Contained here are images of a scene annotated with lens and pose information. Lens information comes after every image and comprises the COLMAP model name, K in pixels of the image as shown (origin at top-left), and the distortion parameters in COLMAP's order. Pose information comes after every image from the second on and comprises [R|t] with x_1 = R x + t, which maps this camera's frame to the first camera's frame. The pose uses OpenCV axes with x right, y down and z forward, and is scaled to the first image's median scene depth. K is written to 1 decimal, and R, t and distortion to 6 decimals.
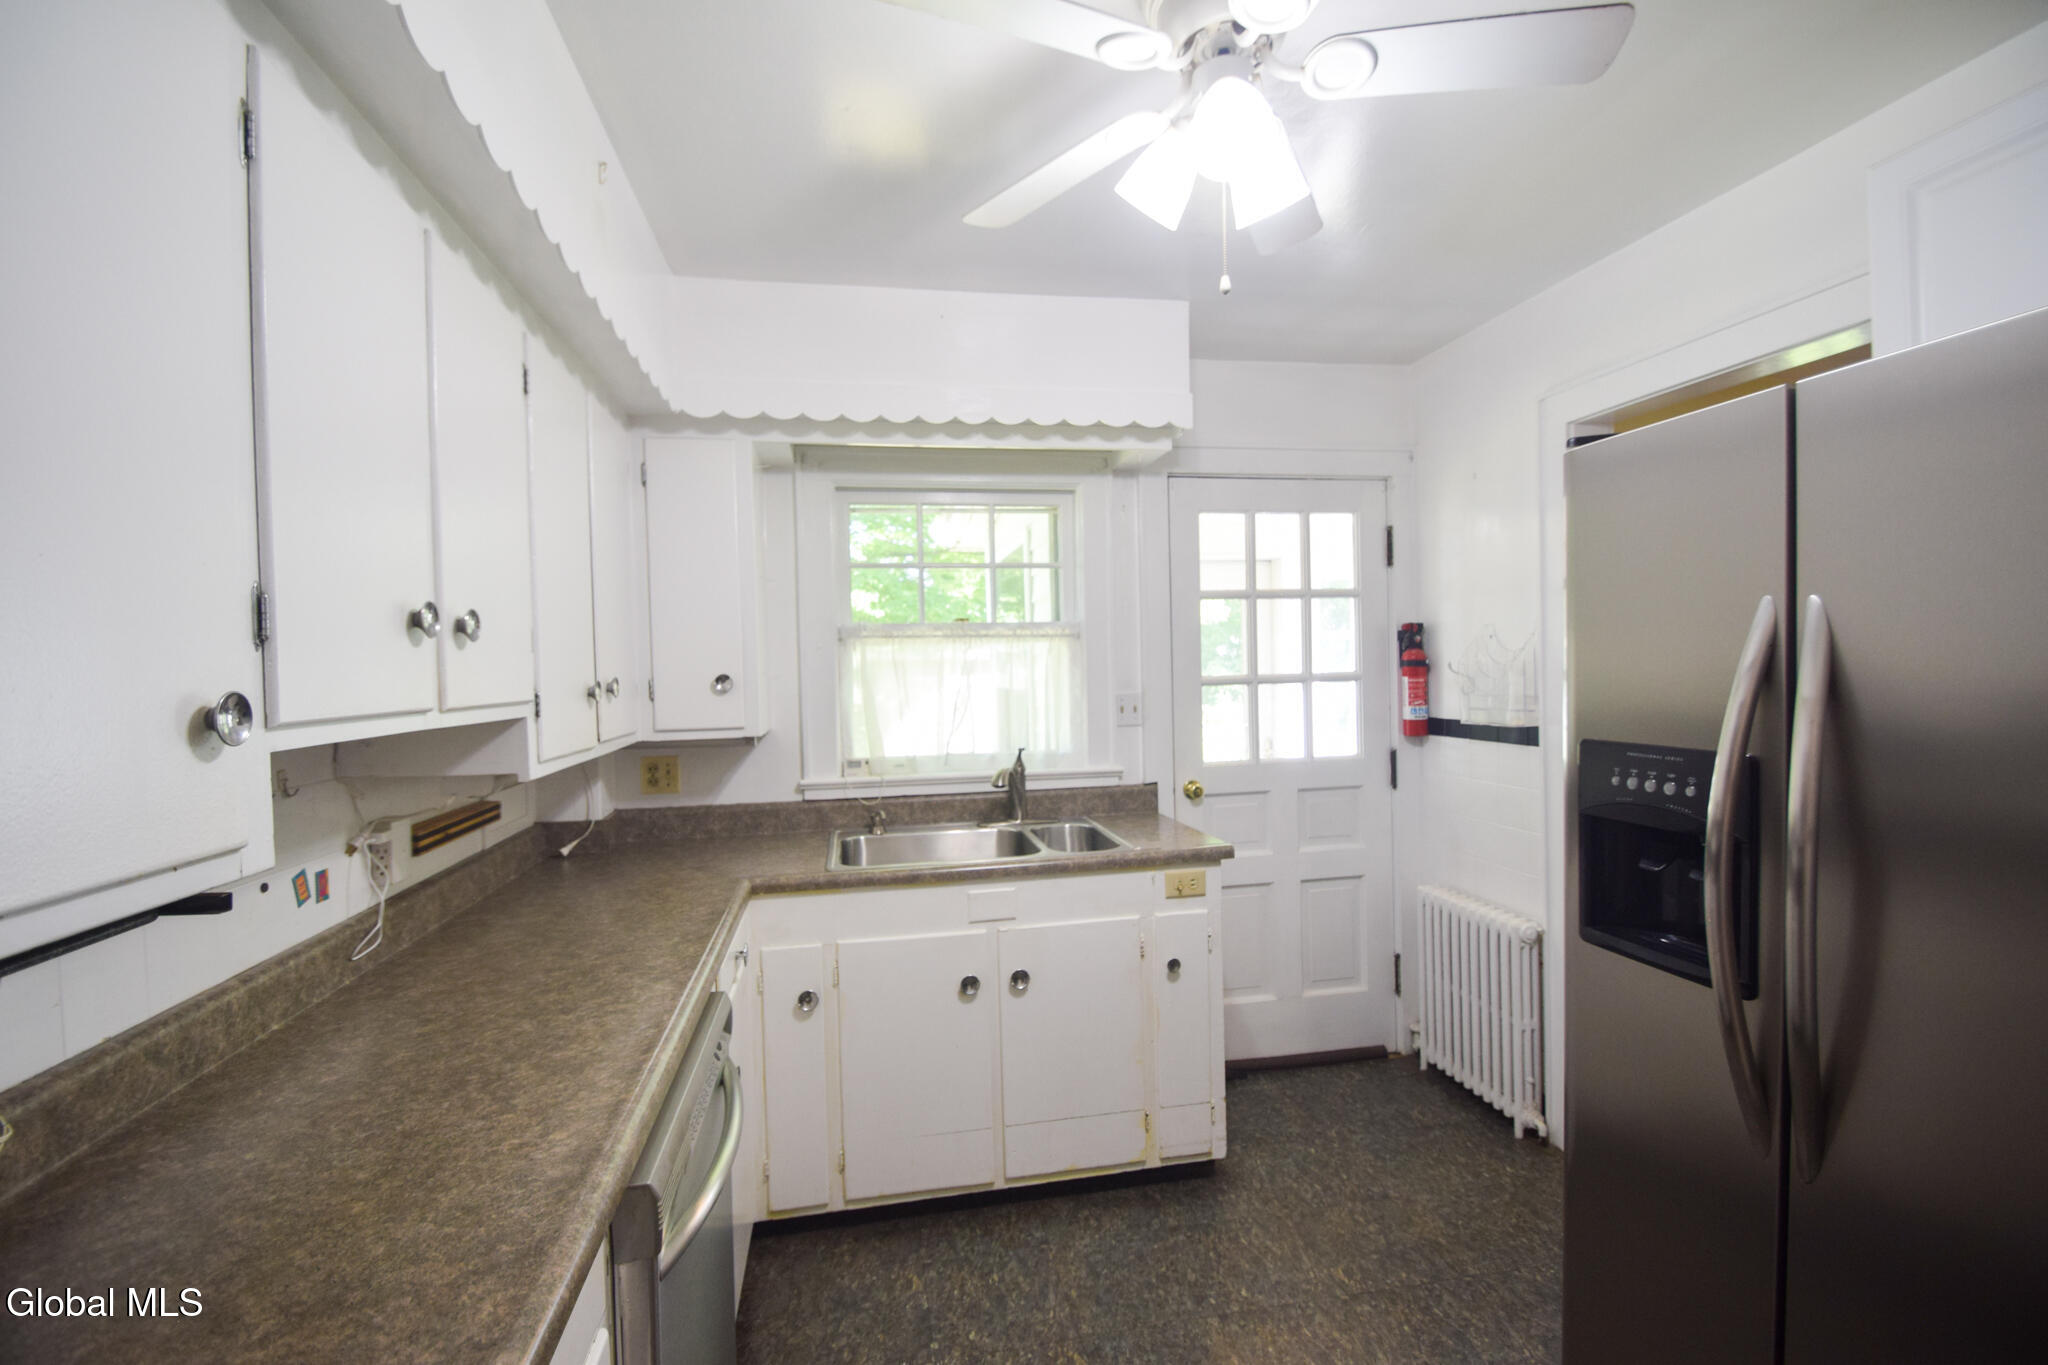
lens RADIAL K [[884.9, 0, 1004.5], [0, 884.9, 683.3], [0, 0, 1]] dist [0.001969, -0.007917]
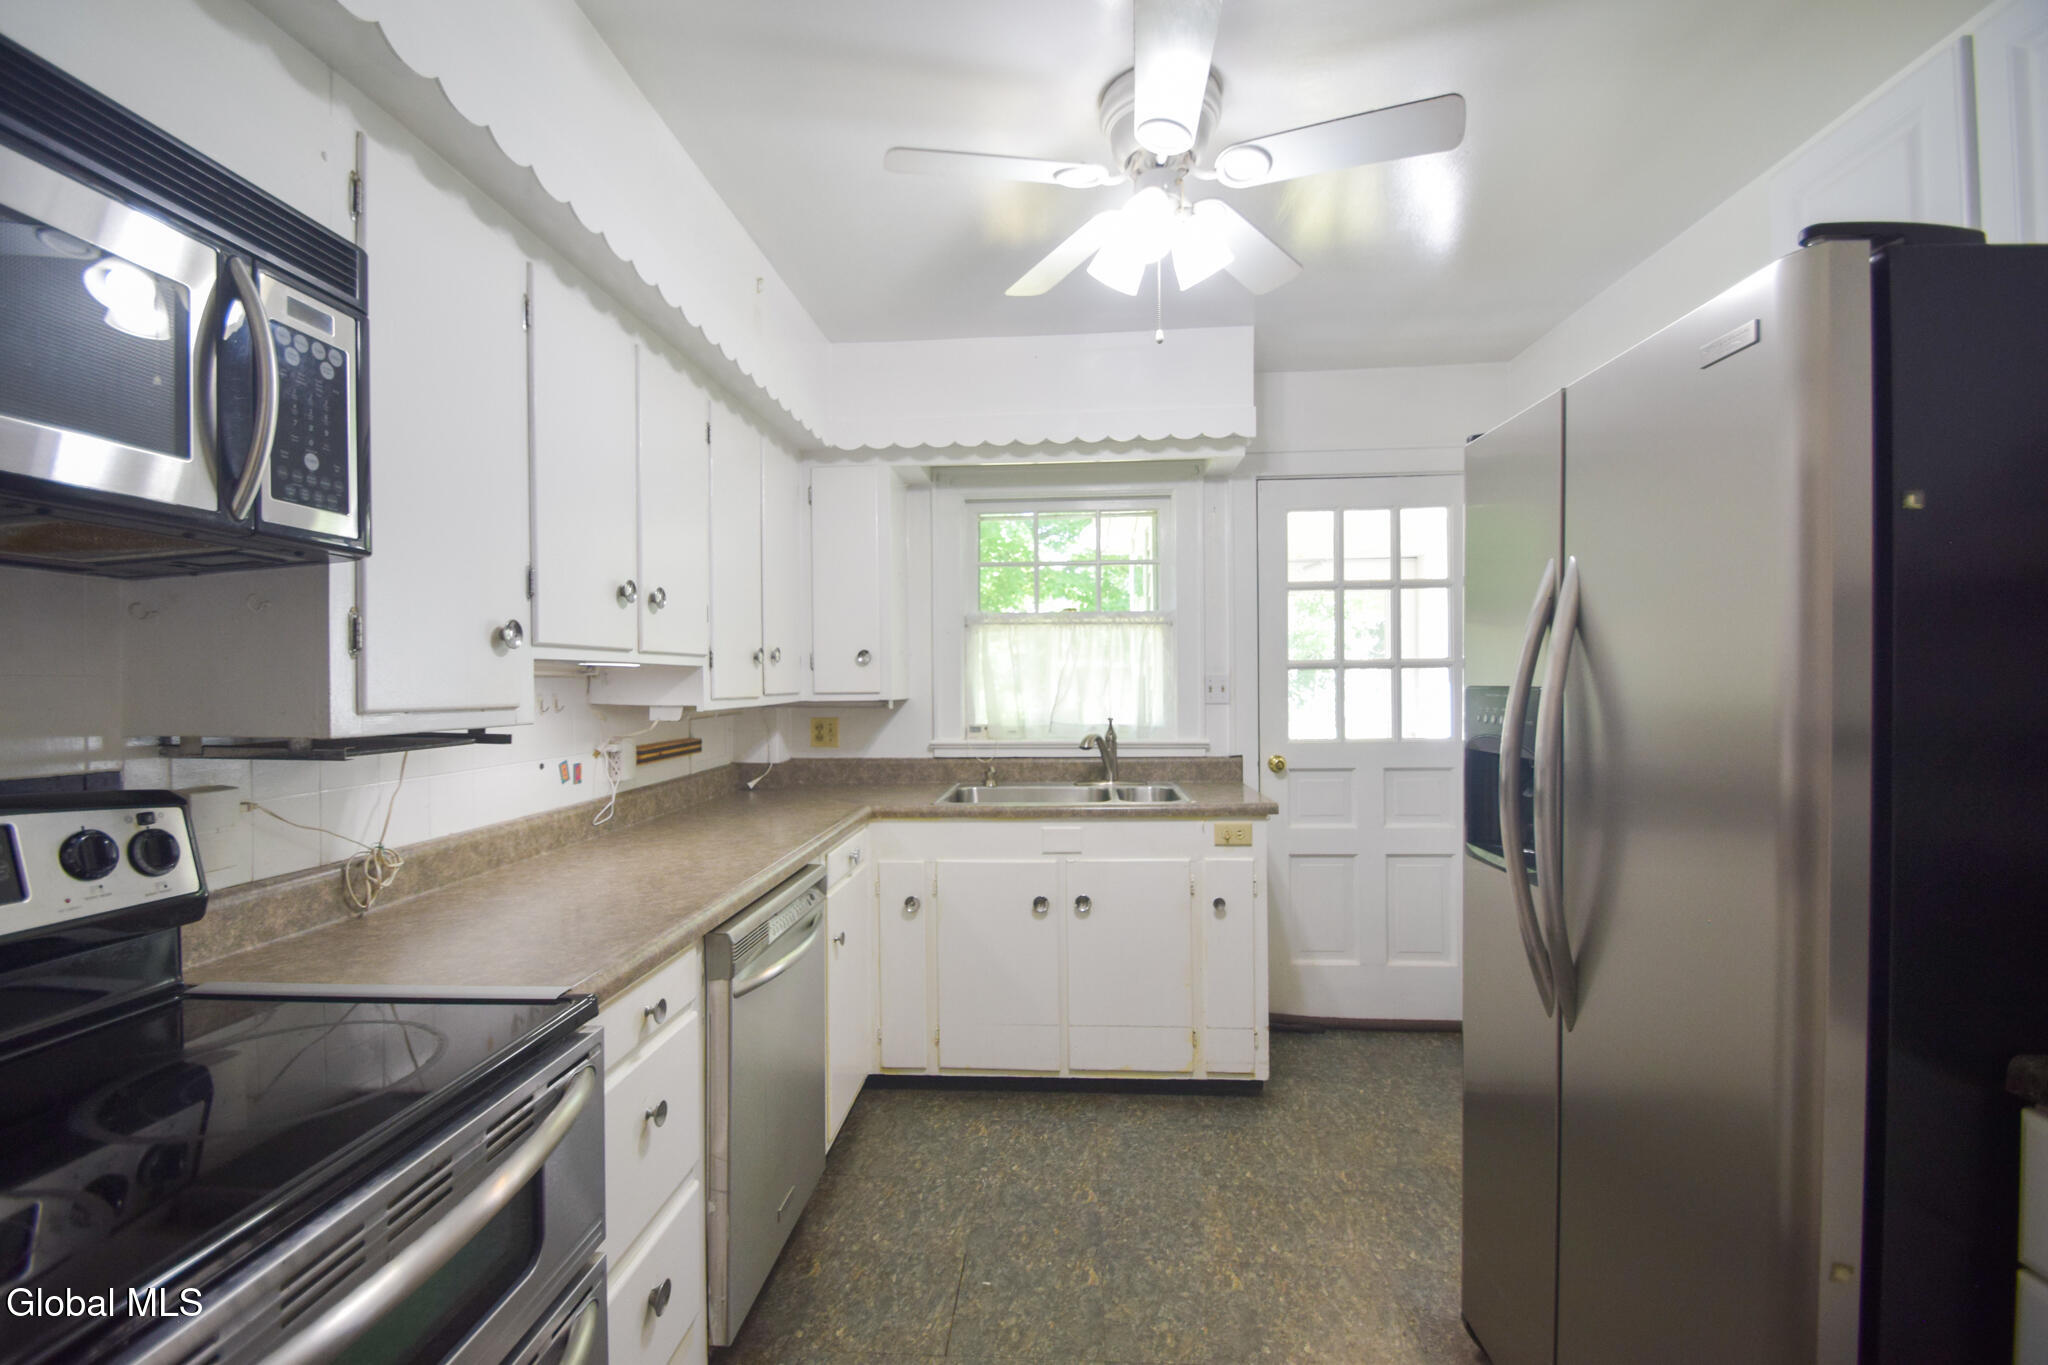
lens RADIAL K [[884.9, 0, 1007.4], [0, 884.9, 684.8], [0, 0, 1]] dist [0.001969, -0.007917]
pose [[0.968041, 0.015583, -0.250306, 0.213016], [-0.018570, 0.999782, -0.009575, 0.051245], [0.250102, 0.013917, 0.968119, -0.192361]]
